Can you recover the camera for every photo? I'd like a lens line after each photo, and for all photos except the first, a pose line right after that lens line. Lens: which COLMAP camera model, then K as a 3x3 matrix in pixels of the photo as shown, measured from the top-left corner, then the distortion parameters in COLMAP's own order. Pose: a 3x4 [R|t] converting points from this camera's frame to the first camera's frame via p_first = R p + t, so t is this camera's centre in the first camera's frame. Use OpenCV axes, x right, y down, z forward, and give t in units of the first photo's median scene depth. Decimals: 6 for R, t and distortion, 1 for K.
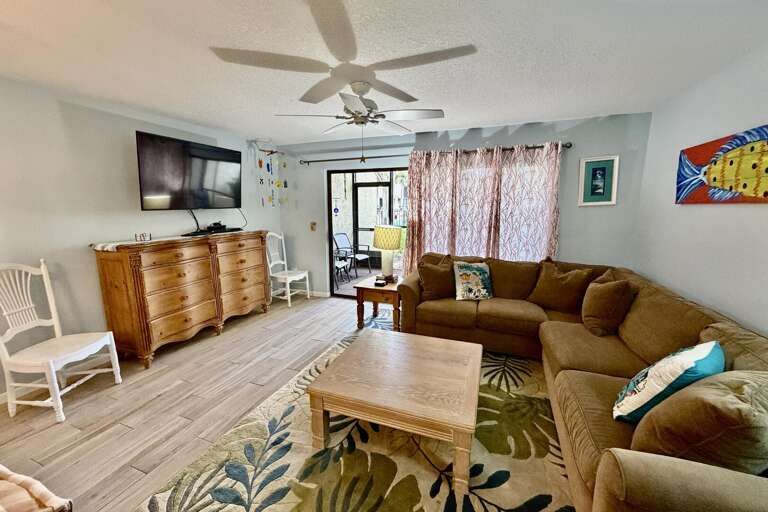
lens RADIAL K [[307.1, 0, 381.8], [0, 307.1, 255.4], [0, 0, 1]] dist [-0.001271, 0.001022]
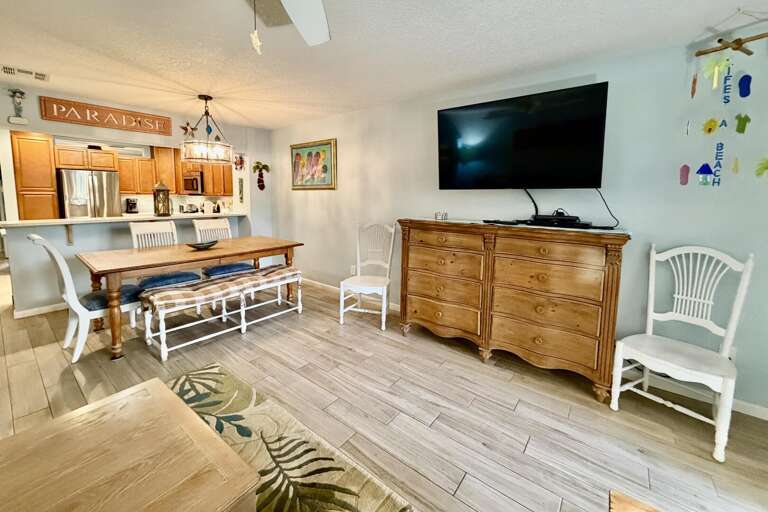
lens RADIAL K [[307.1, 0, 381.1], [0, 307.1, 223.4], [0, 0, 1]] dist [-0.001271, 0.001022]
pose [[-0.282980, 0.091461, -0.954755, 0.191887], [-0.166762, 0.975589, 0.142883, -0.120260], [0.944517, 0.199650, -0.260820, 0.888960]]
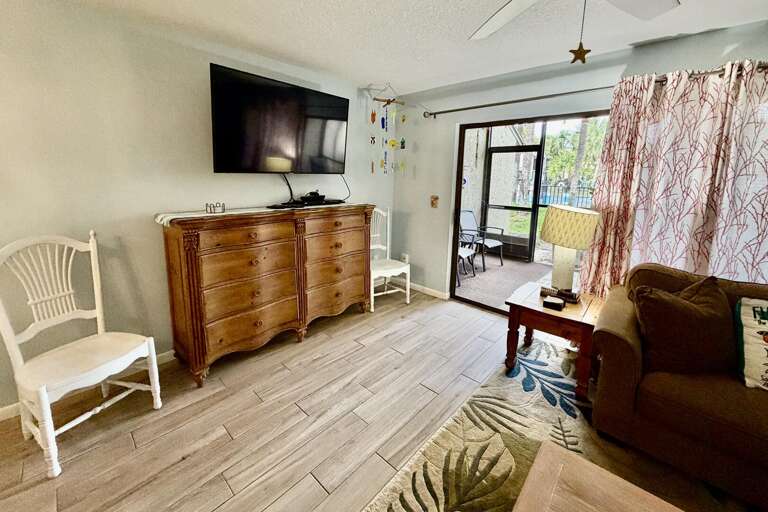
lens RADIAL K [[307.1, 0, 381.5], [0, 307.1, 222.7], [0, 0, 1]] dist [-0.001271, 0.001022]
pose [[0.930398, 0.075224, -0.358750, -0.098680], [-0.080322, 0.996769, 0.000698, -0.046830], [0.357643, 0.028166, 0.933434, 0.362100]]
